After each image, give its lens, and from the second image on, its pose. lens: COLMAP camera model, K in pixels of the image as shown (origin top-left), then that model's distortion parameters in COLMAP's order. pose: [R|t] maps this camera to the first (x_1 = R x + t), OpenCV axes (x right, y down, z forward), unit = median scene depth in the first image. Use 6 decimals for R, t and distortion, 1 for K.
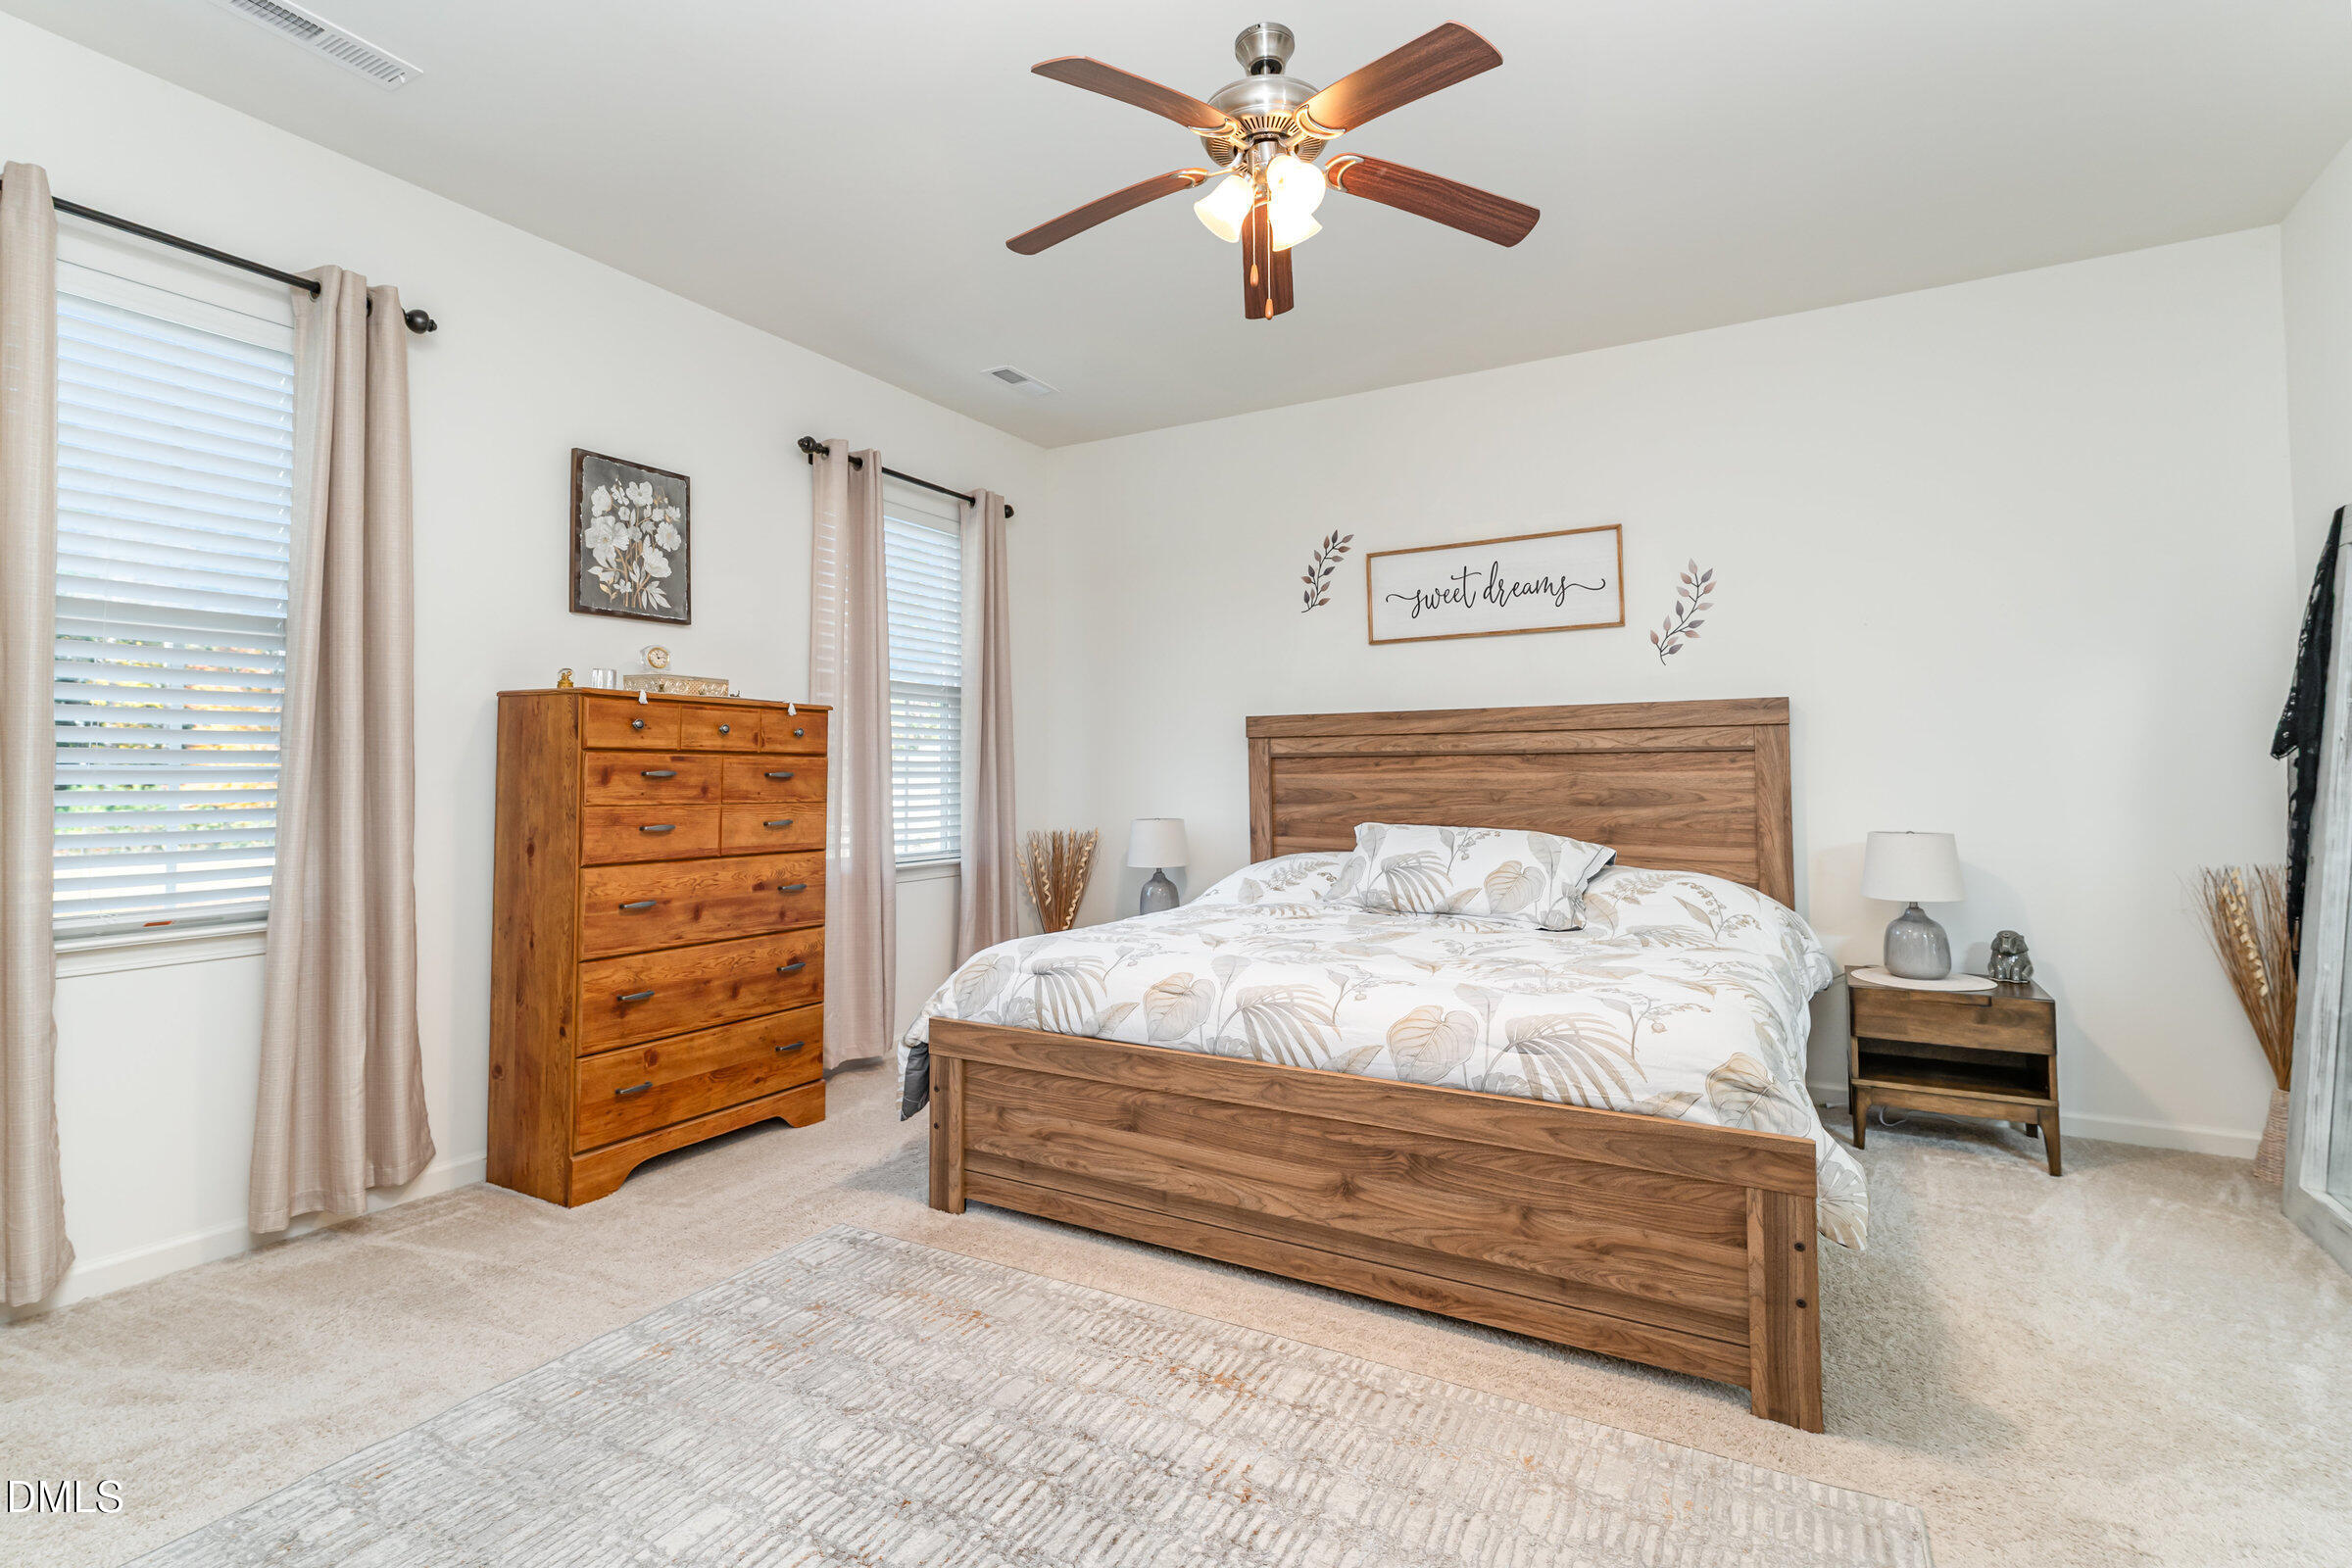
lens RADIAL K [[1110.6, 0, 1174.6], [0, 1110.6, 712.6], [0, 0, 1]] dist [-0.007605, 0.000006]
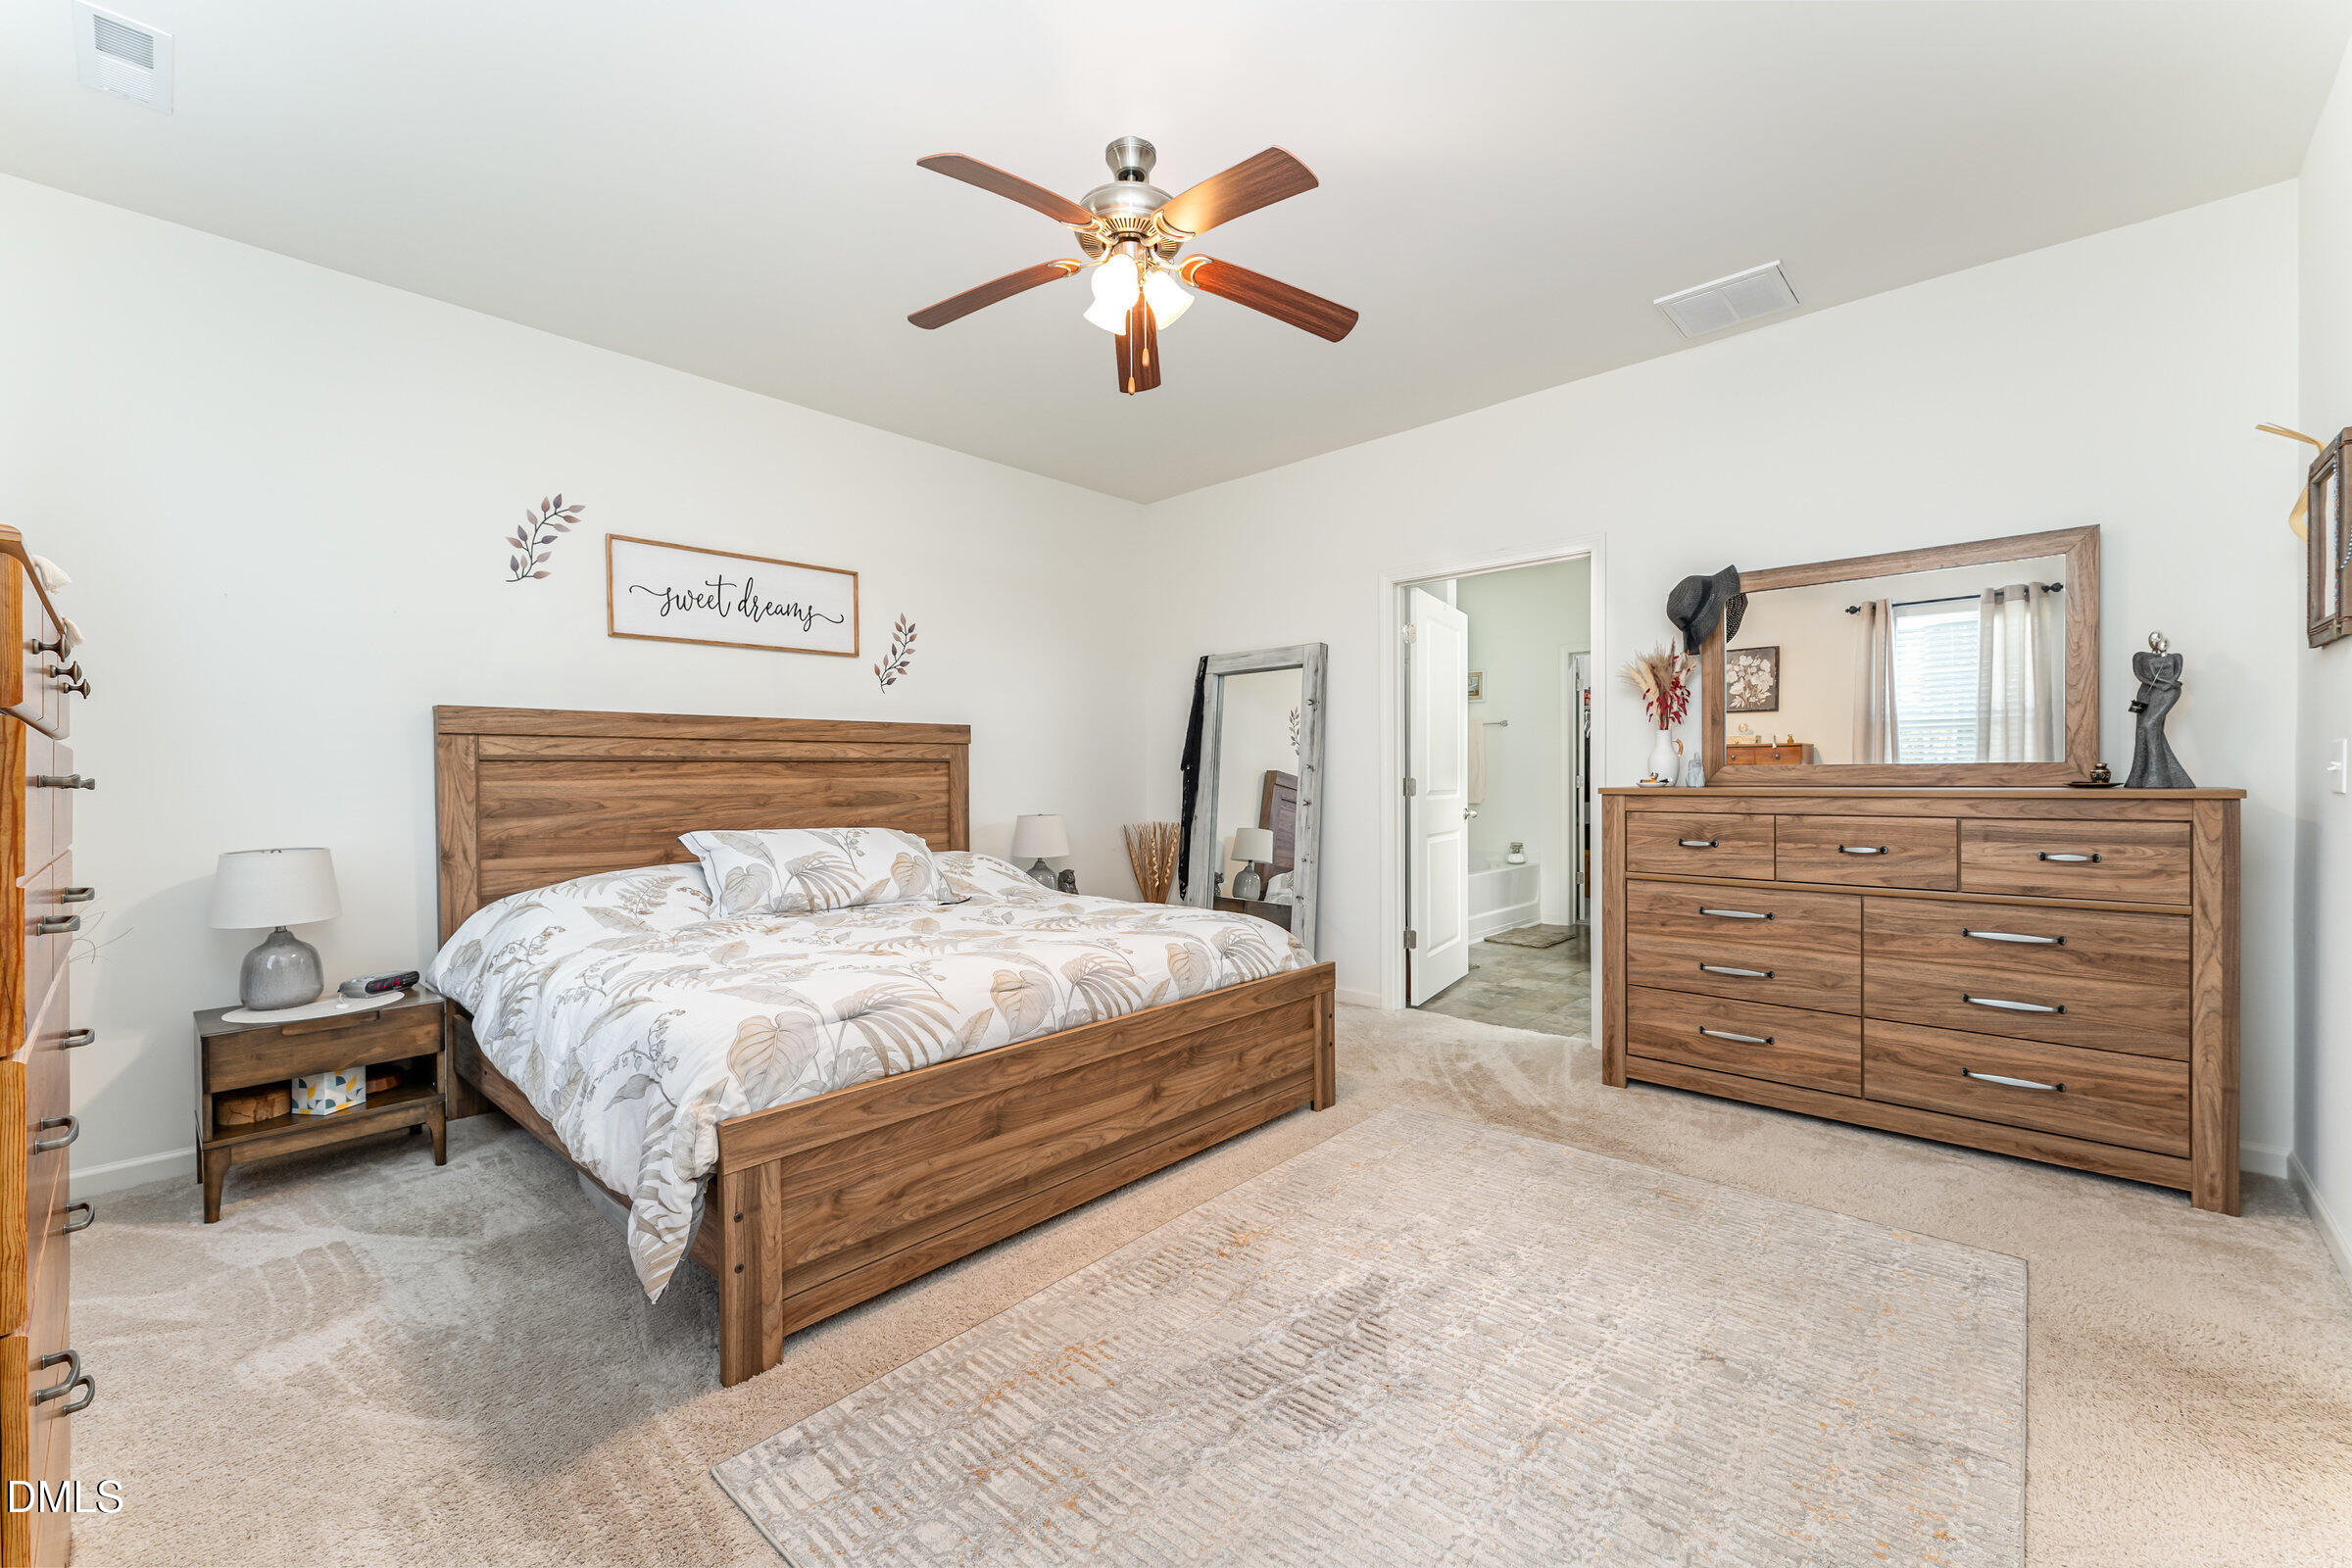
lens RADIAL K [[954.4, 0, 1186.9], [0, 954.4, 767.5], [0, 0, 1]] dist [0.001360, 0.000281]
pose [[0.209595, 0.009562, 0.977742, -0.589870], [-0.049257, 0.998786, 0.000792, 0.025831], [-0.976547, -0.048327, 0.209812, 0.465925]]
